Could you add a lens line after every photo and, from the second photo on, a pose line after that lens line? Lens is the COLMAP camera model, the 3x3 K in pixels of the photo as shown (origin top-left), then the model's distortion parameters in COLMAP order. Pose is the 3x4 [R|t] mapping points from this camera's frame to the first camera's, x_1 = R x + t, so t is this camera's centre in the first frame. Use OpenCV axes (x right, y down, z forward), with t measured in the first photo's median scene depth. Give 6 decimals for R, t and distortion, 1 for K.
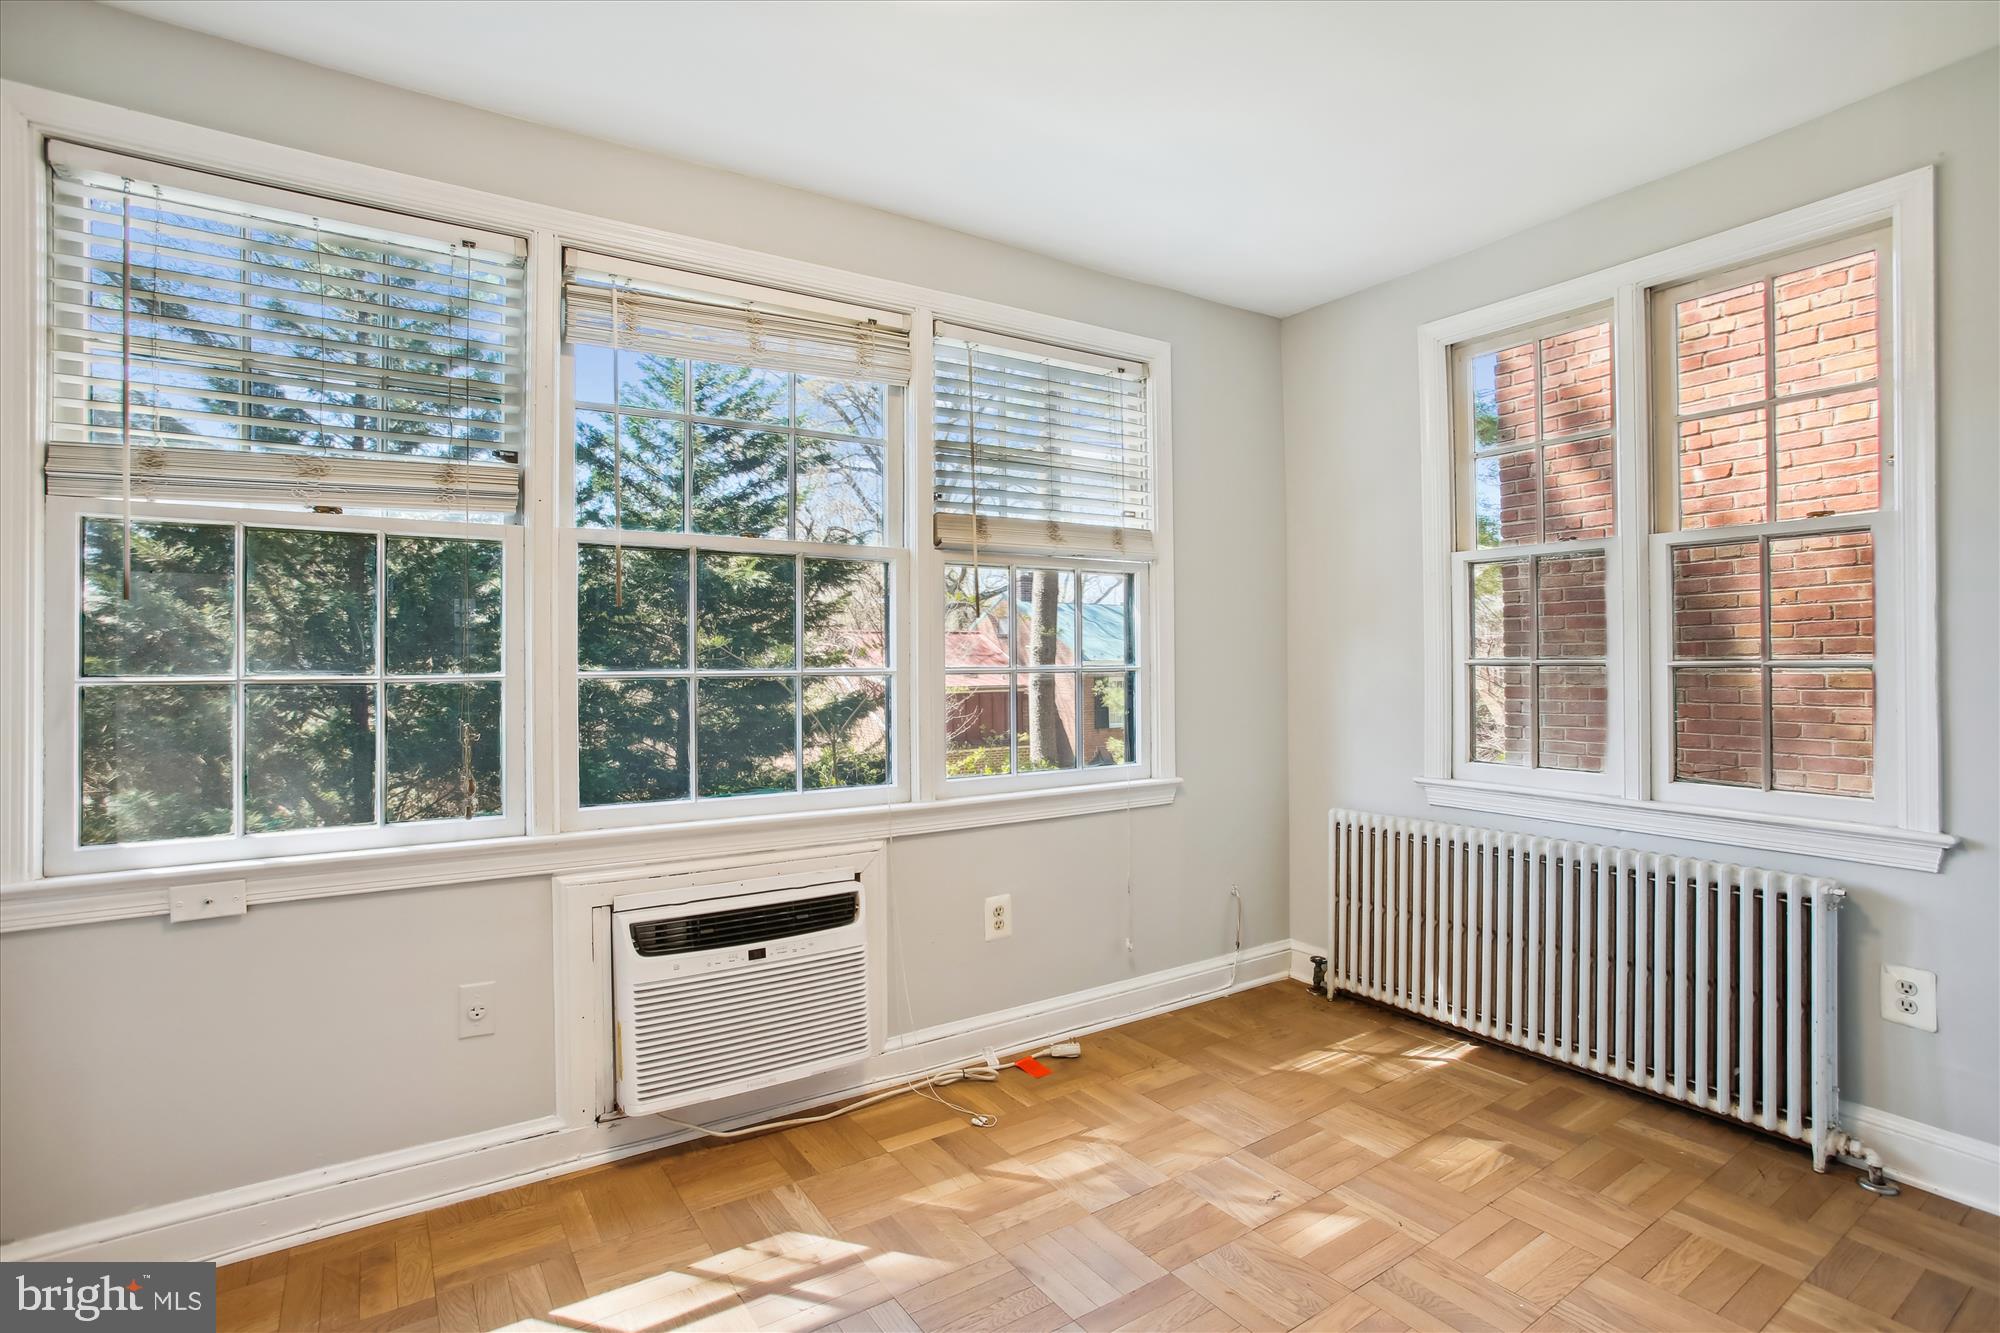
lens RADIAL K [[942.5, 0, 1012.5], [0, 942.5, 661.7], [0, 0, 1]] dist [-0.027589, 0.008971]
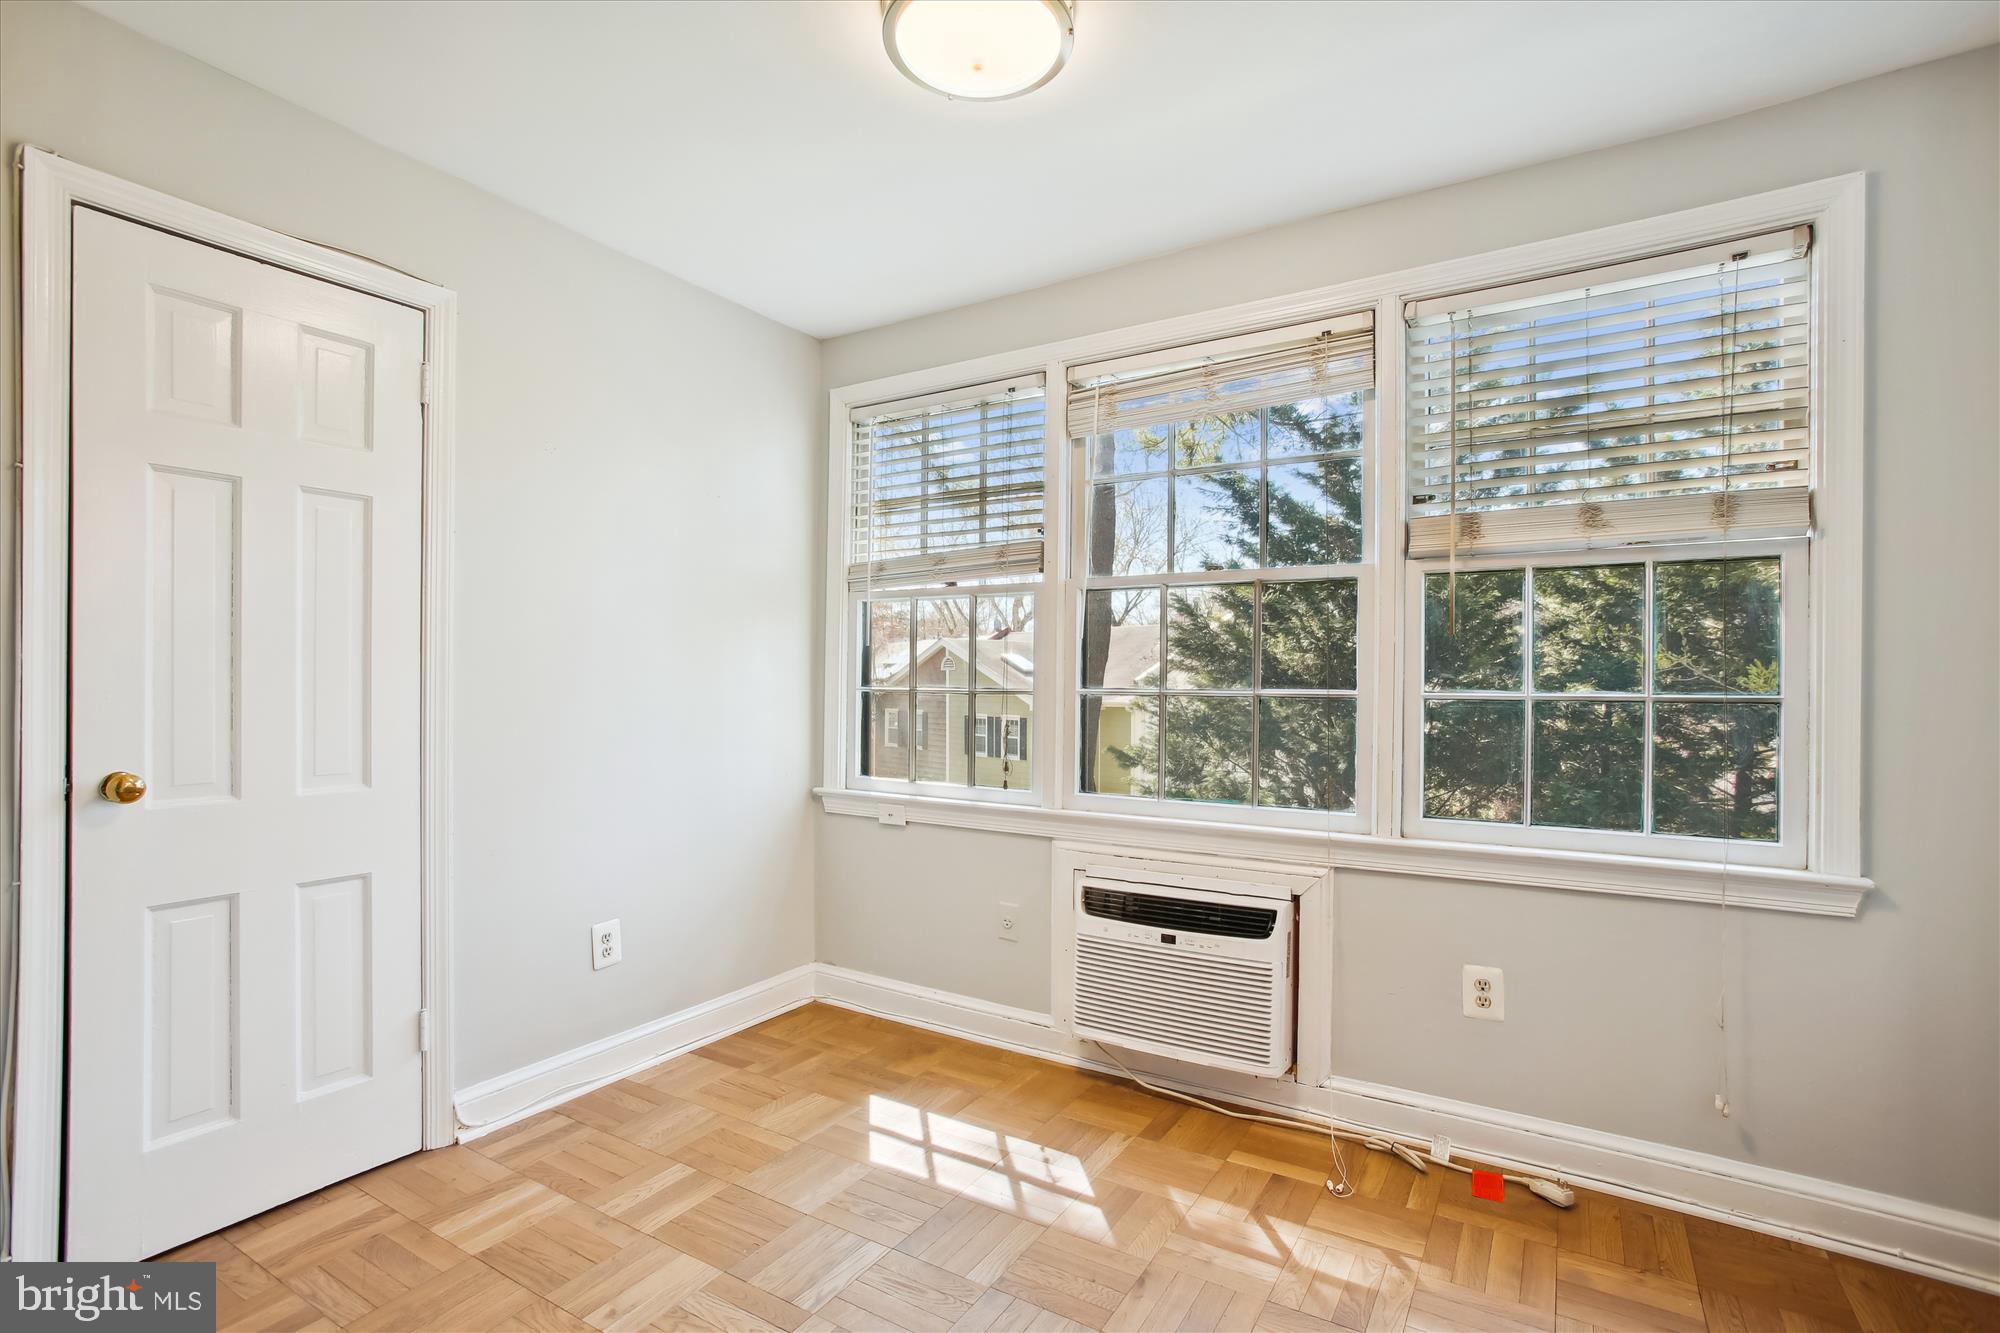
lens RADIAL K [[942.5, 0, 1015.6], [0, 942.5, 678.7], [0, 0, 1]] dist [-0.027589, 0.008971]
pose [[0.439761, 0.009611, -0.898064, 0.663361], [-0.005932, 0.999952, 0.007797, -0.012308], [0.898095, 0.001898, 0.439797, 0.327696]]
